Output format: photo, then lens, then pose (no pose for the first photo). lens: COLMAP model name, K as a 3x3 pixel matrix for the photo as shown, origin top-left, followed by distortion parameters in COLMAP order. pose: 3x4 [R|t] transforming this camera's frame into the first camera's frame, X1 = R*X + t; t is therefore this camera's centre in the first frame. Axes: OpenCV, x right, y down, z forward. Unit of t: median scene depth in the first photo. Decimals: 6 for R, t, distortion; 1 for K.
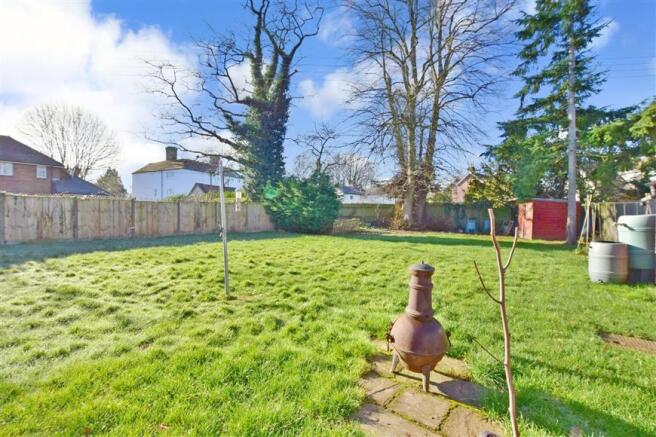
lens RADIAL K [[298.7, 0, 328.0], [0, 298.7, 218.5], [0, 0, 1]] dist [-0.040182, 0.000017]
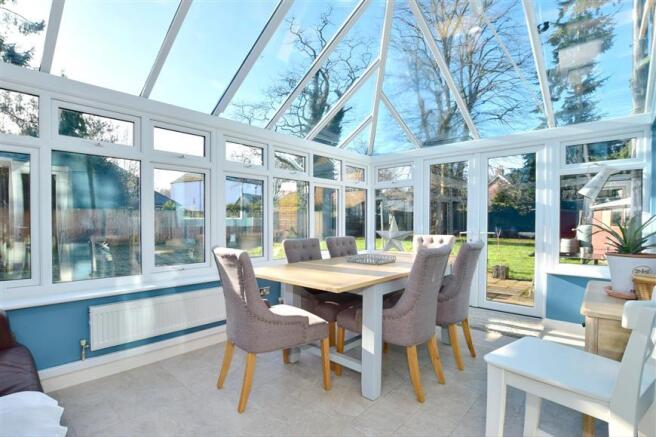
lens RADIAL K [[316.1, 0, 295.4], [0, 316.1, 226.7], [0, 0, 1]] dist [-0.030056, 0.000216]
pose [[0.990983, 0.000122, -0.133991, -0.208037], [0.000944, 0.999968, 0.007892, -0.002230], [0.133987, -0.007948, 0.990951, -0.470373]]
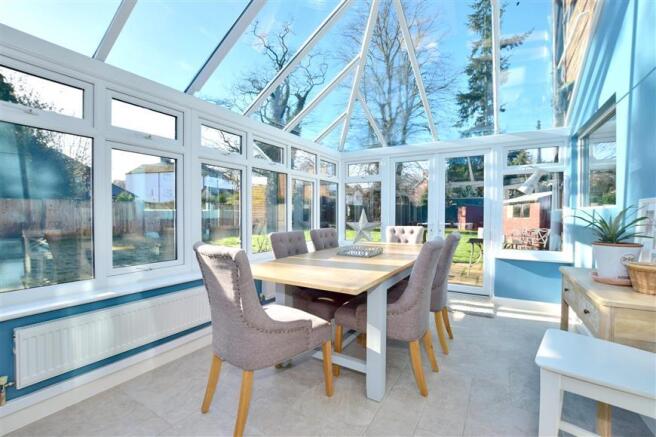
lens RADIAL K [[285.8, 0, 328.0], [0, 285.8, 218.5], [0, 0, 1]] dist [-0.037902, 0.007914]
pose [[0.993447, -0.002254, 0.114275, -0.222796], [0.001358, 0.999968, 0.007921, -0.002282], [-0.114289, -0.007714, 0.993418, -0.450203]]
